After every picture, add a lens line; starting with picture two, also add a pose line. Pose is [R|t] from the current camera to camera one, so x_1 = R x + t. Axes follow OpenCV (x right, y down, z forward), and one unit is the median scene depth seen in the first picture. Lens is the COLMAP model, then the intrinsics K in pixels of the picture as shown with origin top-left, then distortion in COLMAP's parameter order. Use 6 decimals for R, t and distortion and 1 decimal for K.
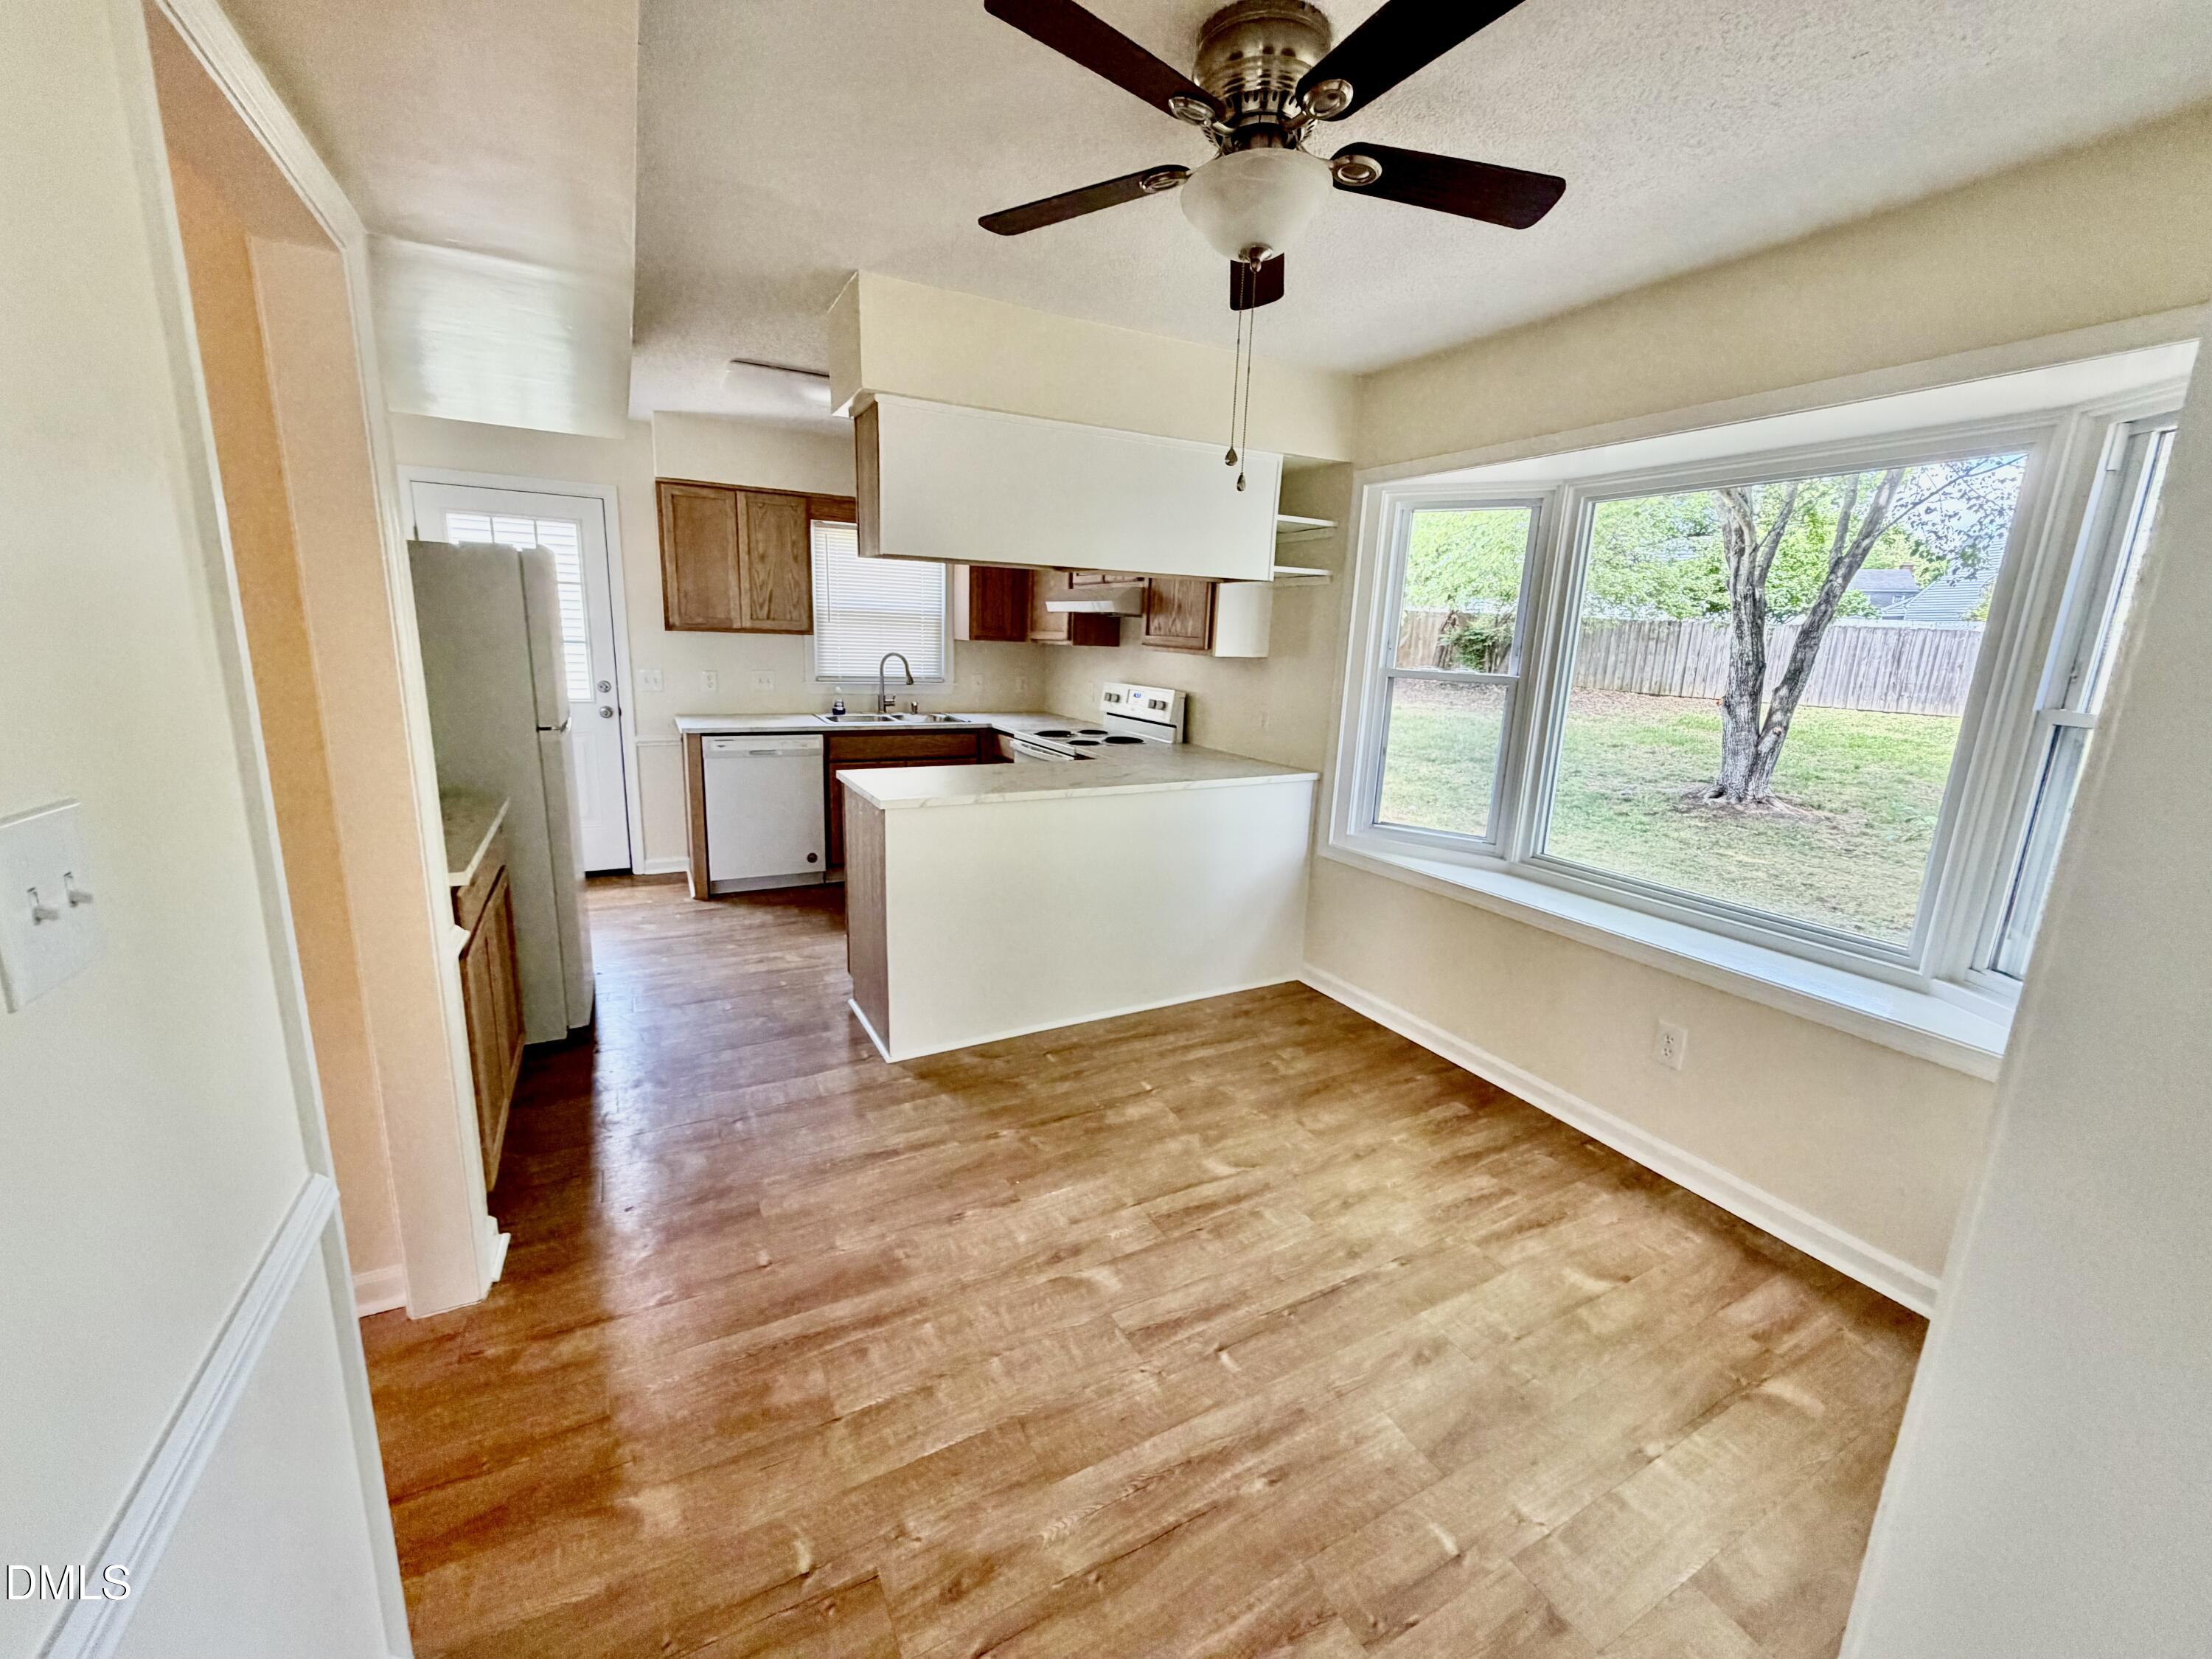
lens RADIAL K [[887.4, 0, 1099.2], [0, 887.4, 830.7], [0, 0, 1]] dist [-0.000654, 0.000084]
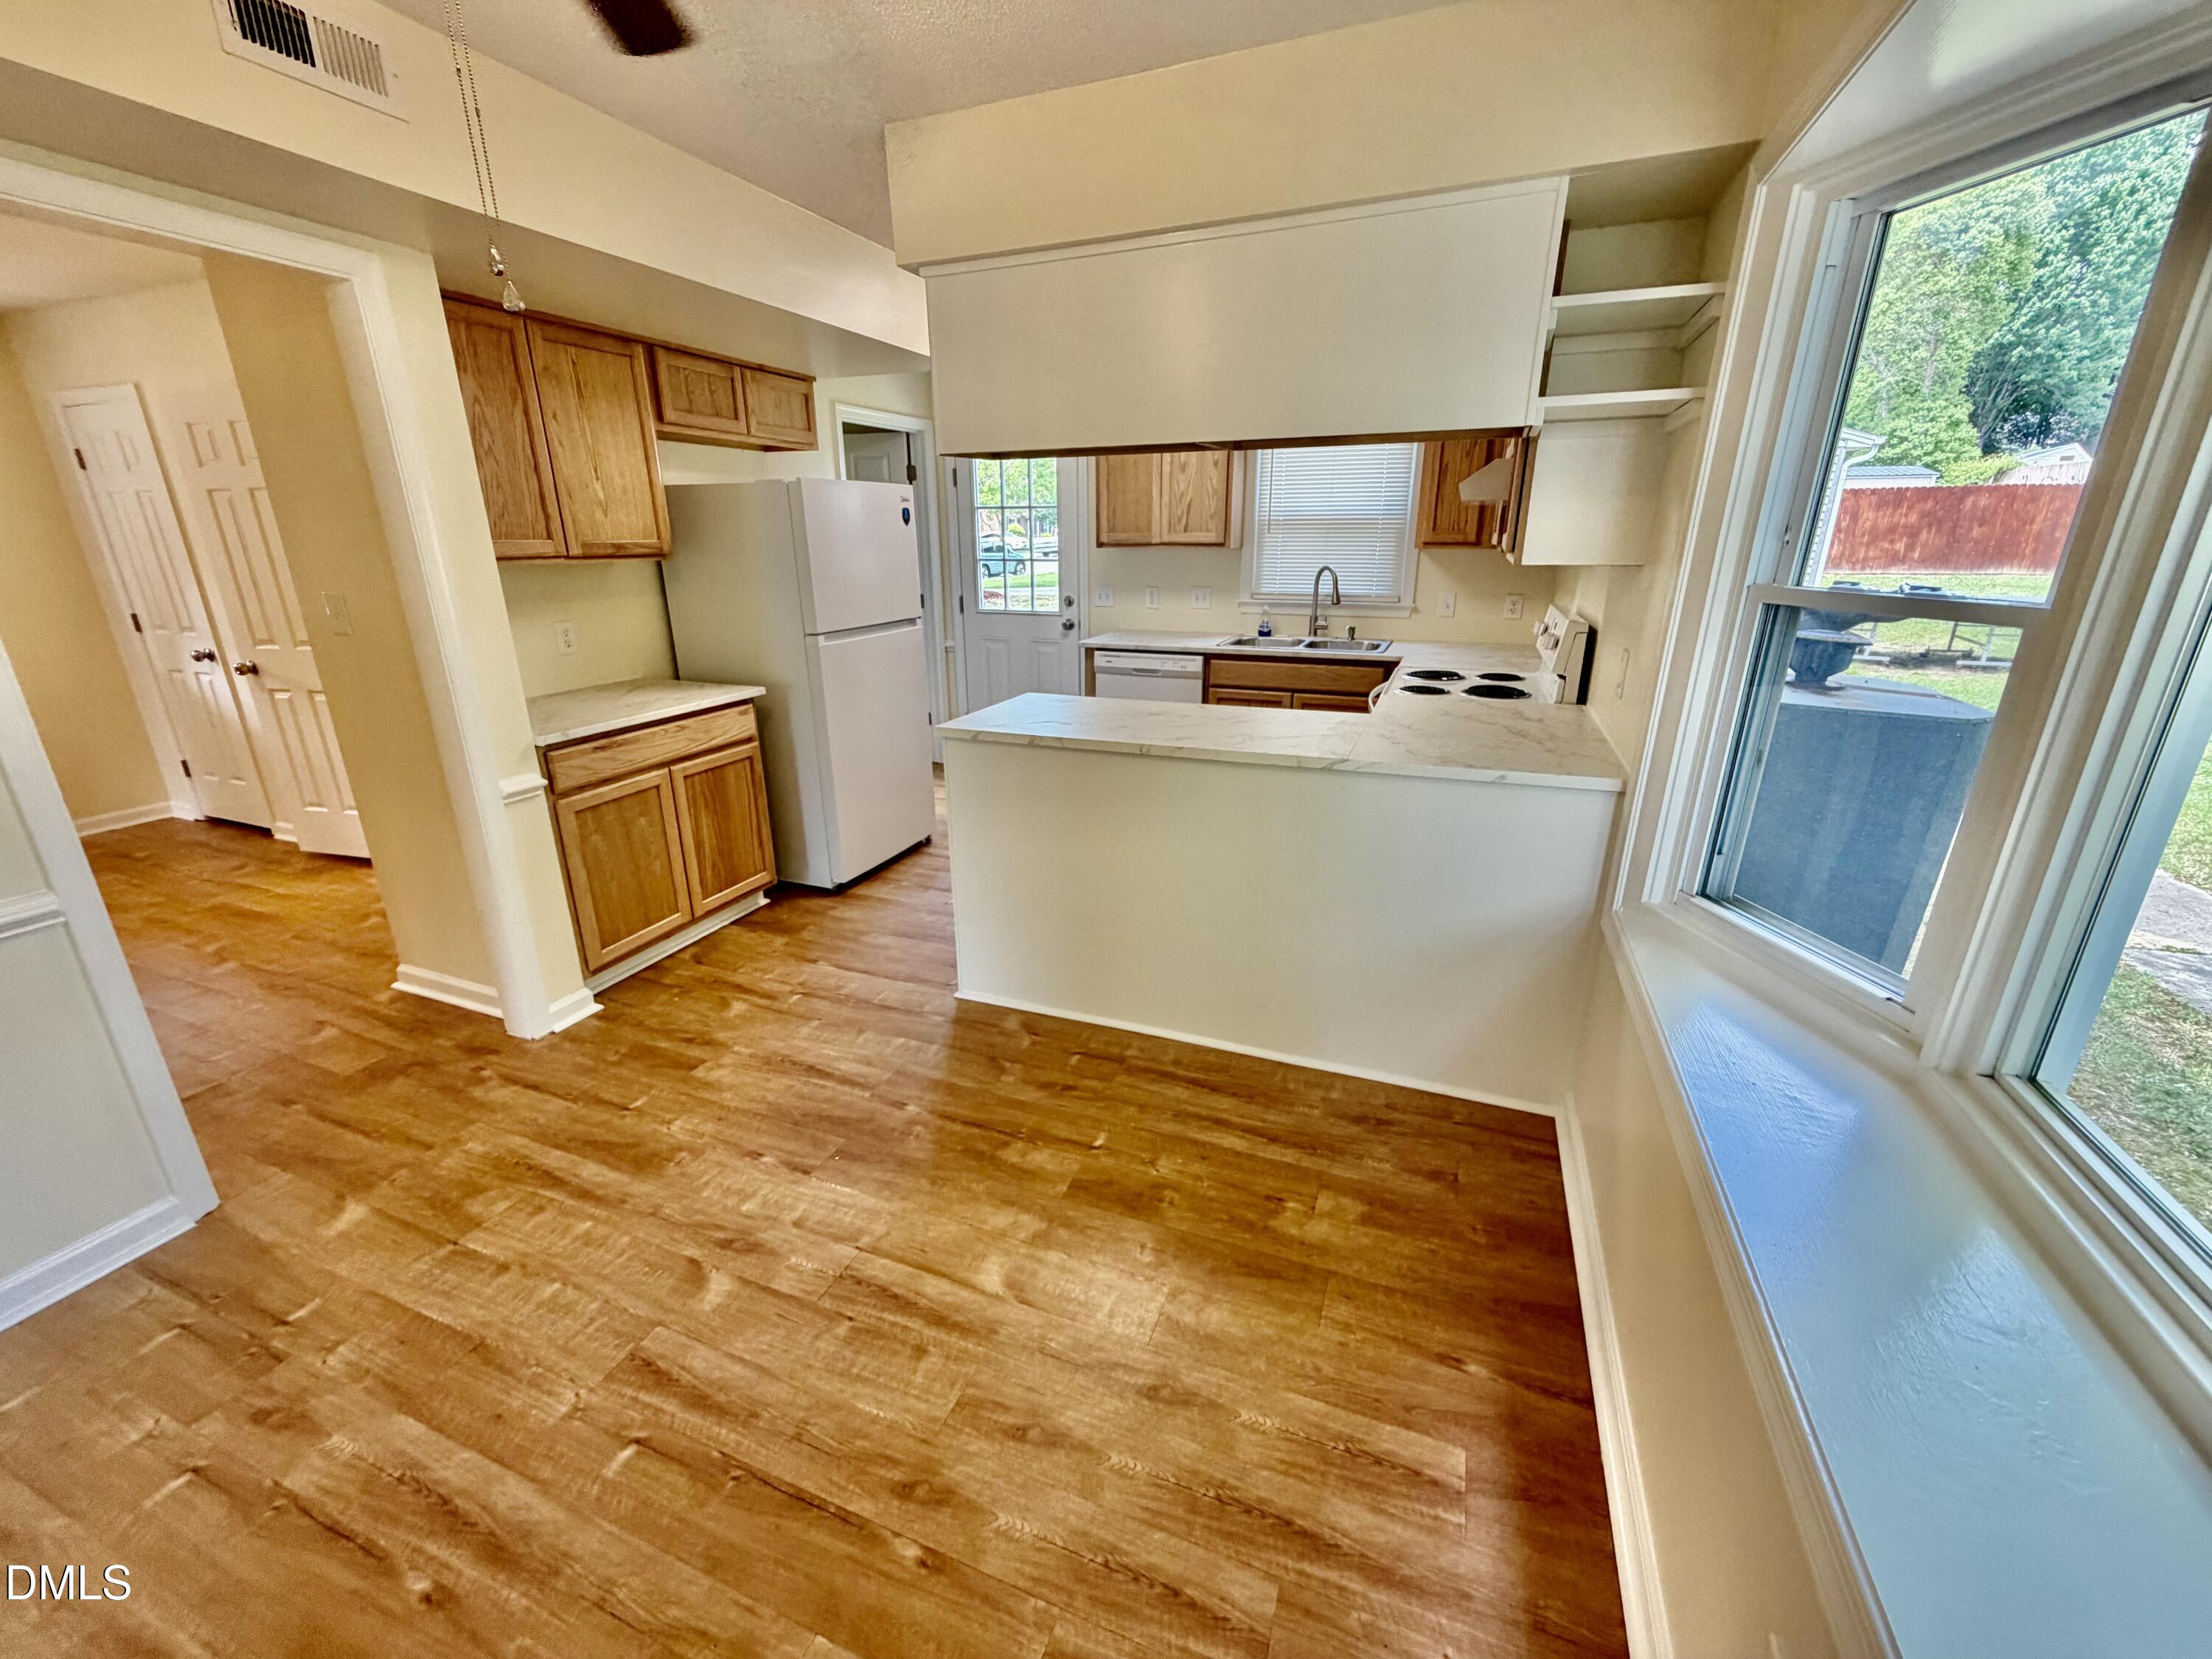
lens RADIAL K [[886.0, 0, 1116.1], [0, 886.0, 826.5], [0, 0, 1]] dist [0.001720, -0.000251]
pose [[0.640226, 0.203016, -0.740874, 0.699604], [-0.139469, 0.979137, 0.147782, -0.112610], [0.755420, 0.008715, 0.655183, 0.616881]]
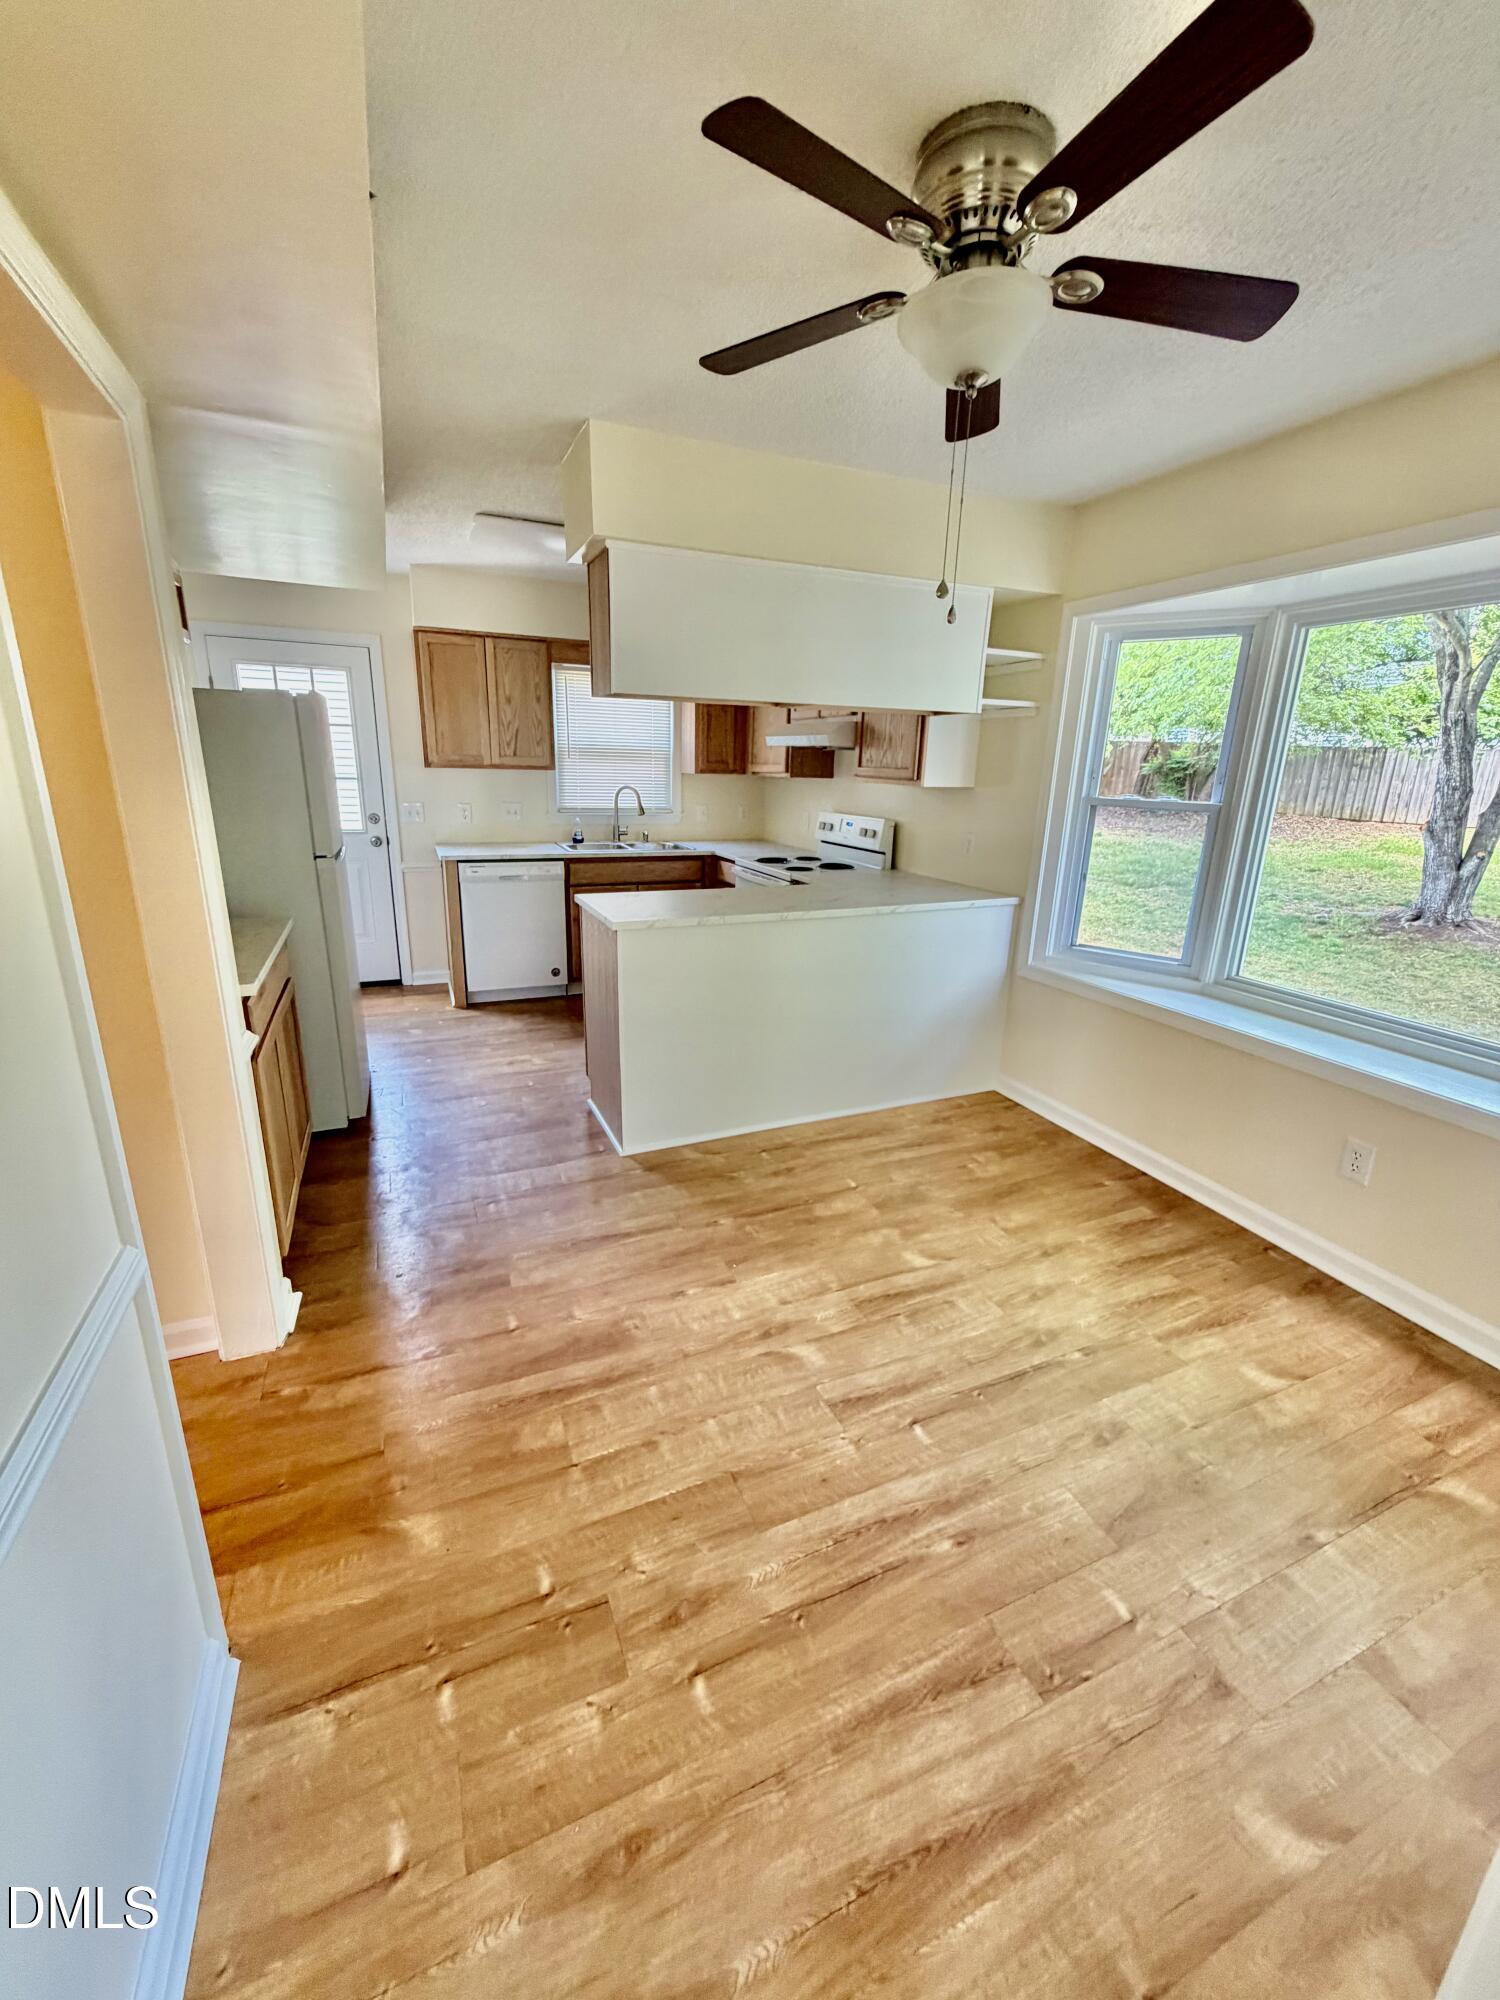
lens RADIAL K [[801.1, 0, 750.0], [0, 801.1, 1000.0], [0, 0, 1]] dist [0.001720, -0.000251]
pose [[0.996805, 0.012048, -0.078962, 0.003990], [-0.006916, 0.997865, 0.064943, -0.003521], [0.079575, -0.064190, 0.994760, 0.018404]]
